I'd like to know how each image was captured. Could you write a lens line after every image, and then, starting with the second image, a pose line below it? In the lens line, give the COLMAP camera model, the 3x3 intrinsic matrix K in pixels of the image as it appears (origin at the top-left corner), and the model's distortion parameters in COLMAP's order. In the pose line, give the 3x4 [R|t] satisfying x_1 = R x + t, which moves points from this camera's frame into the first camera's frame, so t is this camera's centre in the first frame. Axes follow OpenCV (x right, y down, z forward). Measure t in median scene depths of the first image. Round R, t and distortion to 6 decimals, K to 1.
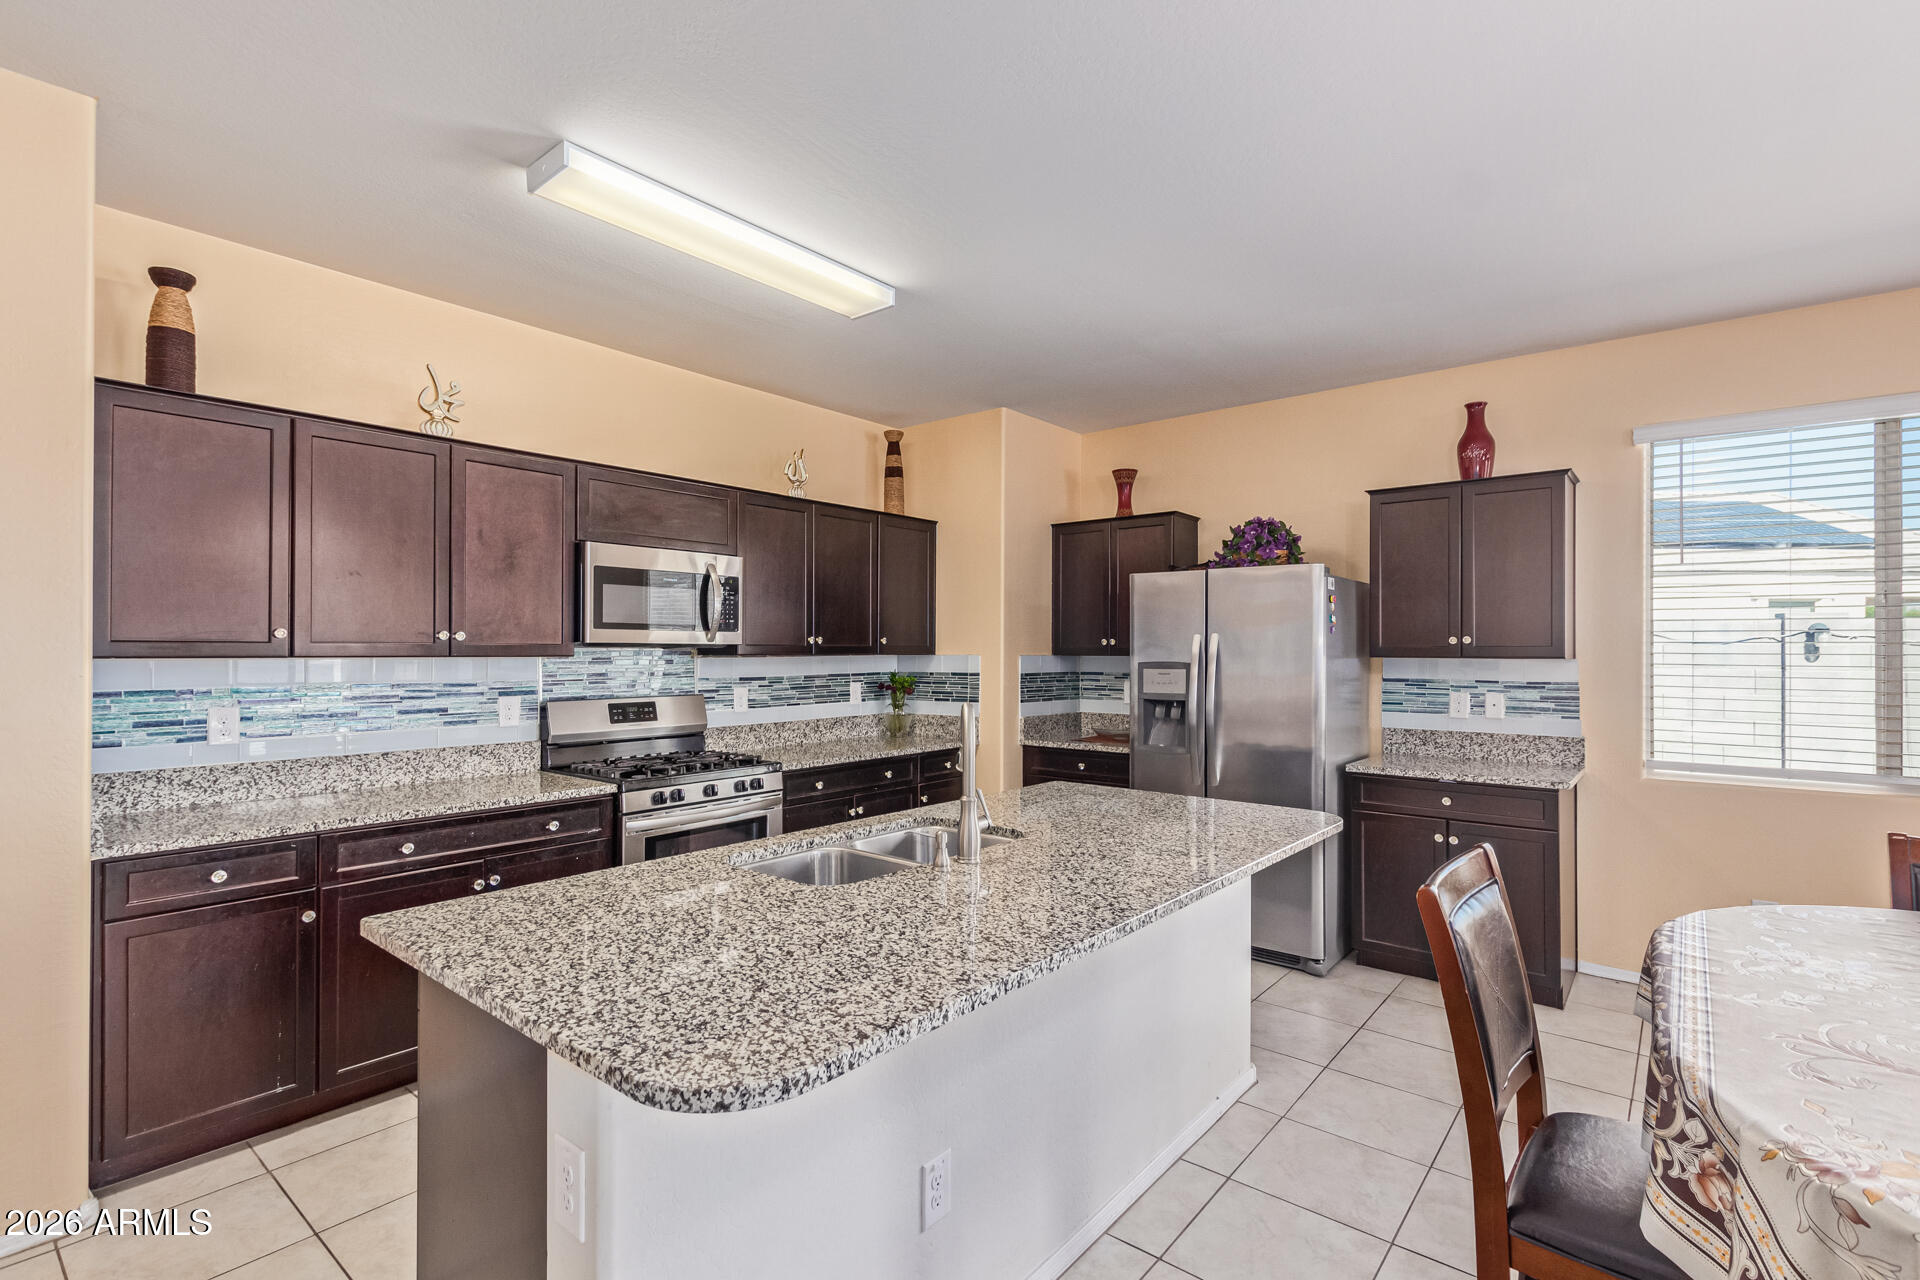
lens RADIAL K [[902.8, 0, 958.3], [0, 902.8, 648.8], [0, 0, 1]] dist [0.009060, -0.002955]
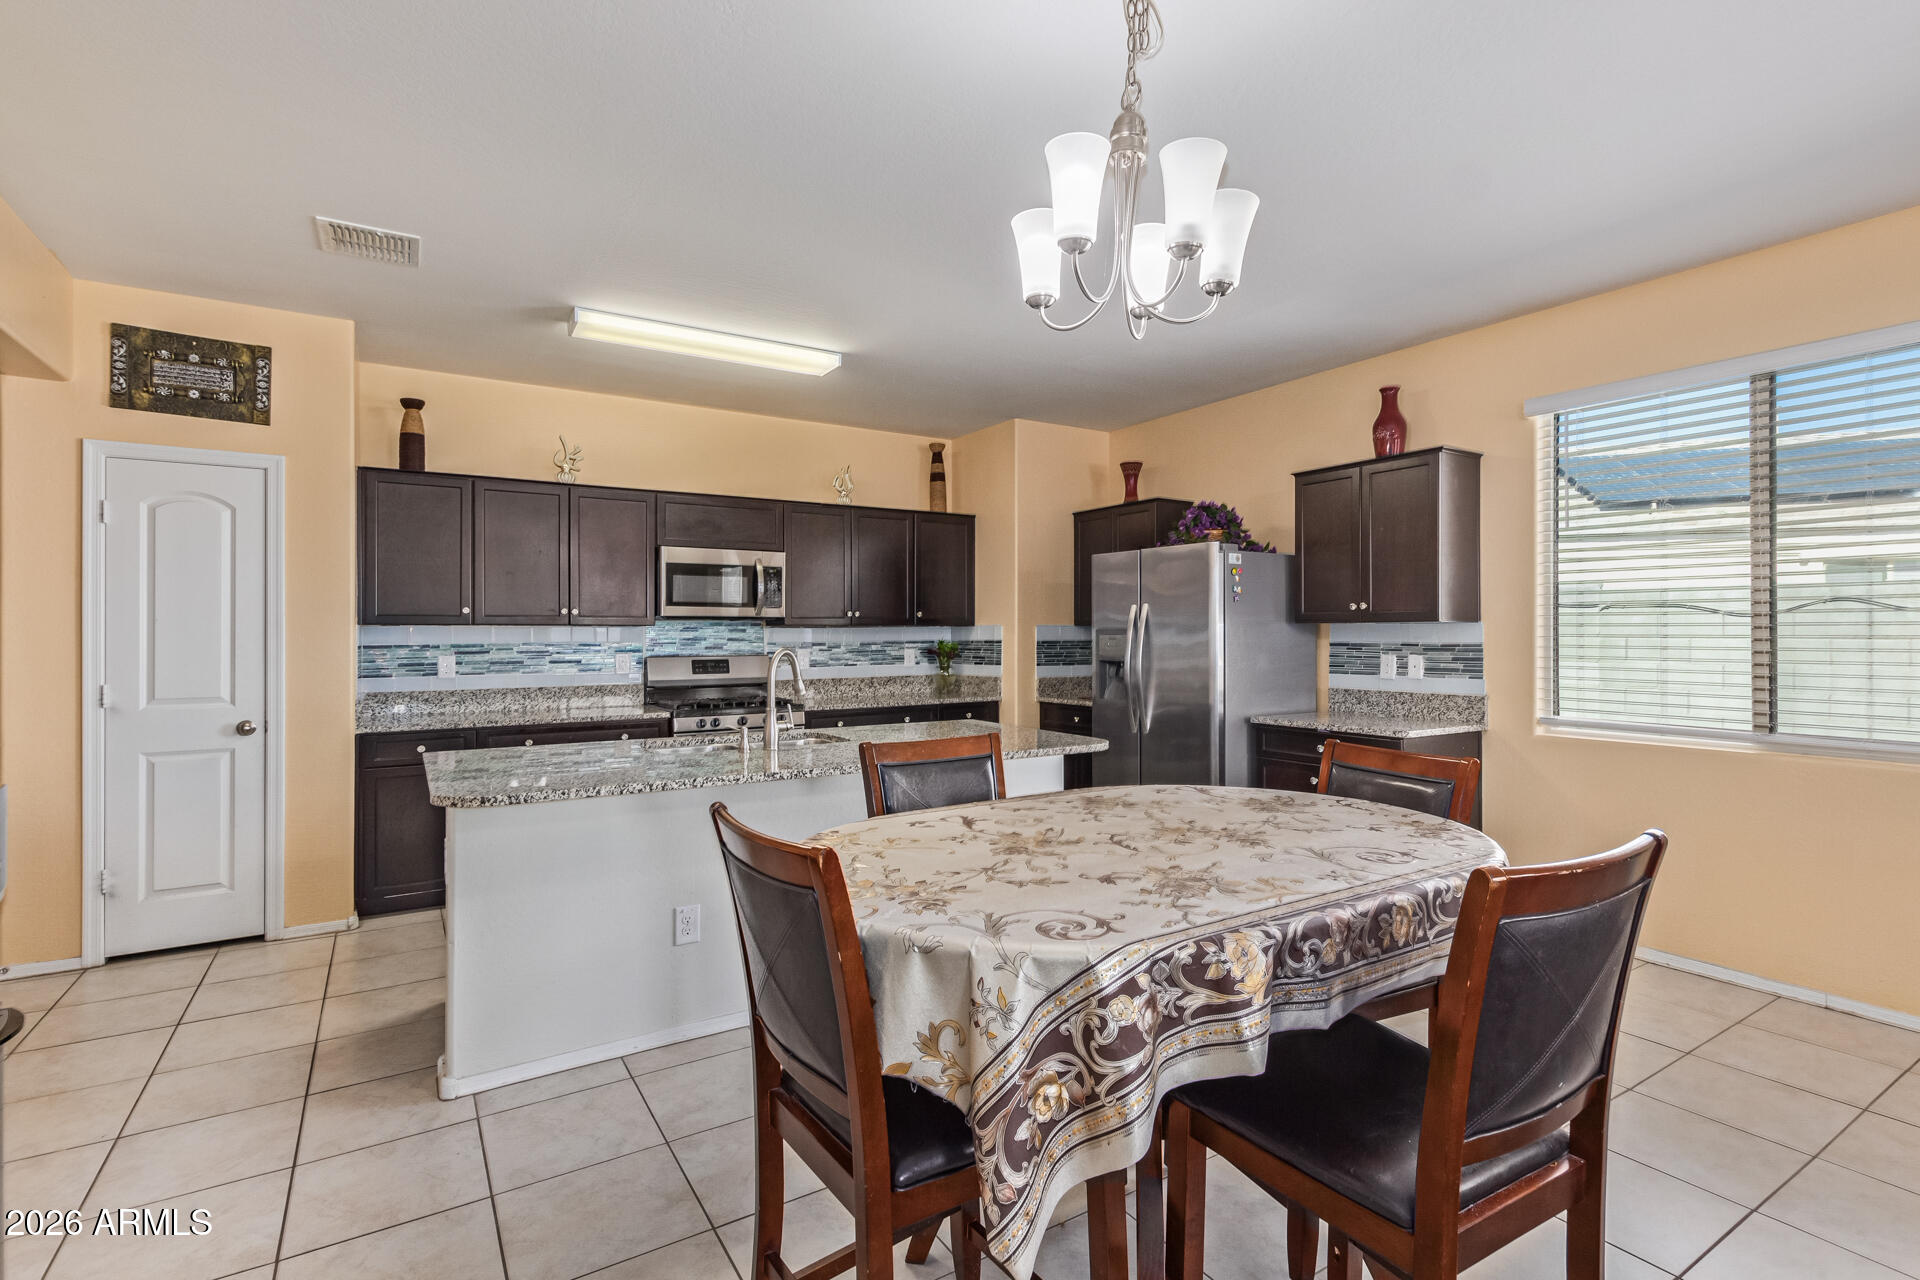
lens RADIAL K [[902.8, 0, 952.2], [0, 902.8, 632.3], [0, 0, 1]] dist [0.009060, -0.002955]
pose [[0.947847, -0.005917, -0.318672, 0.428955], [0.005874, 0.999982, -0.001098, 0.020794], [0.318673, -0.000831, 0.947864, -0.196409]]
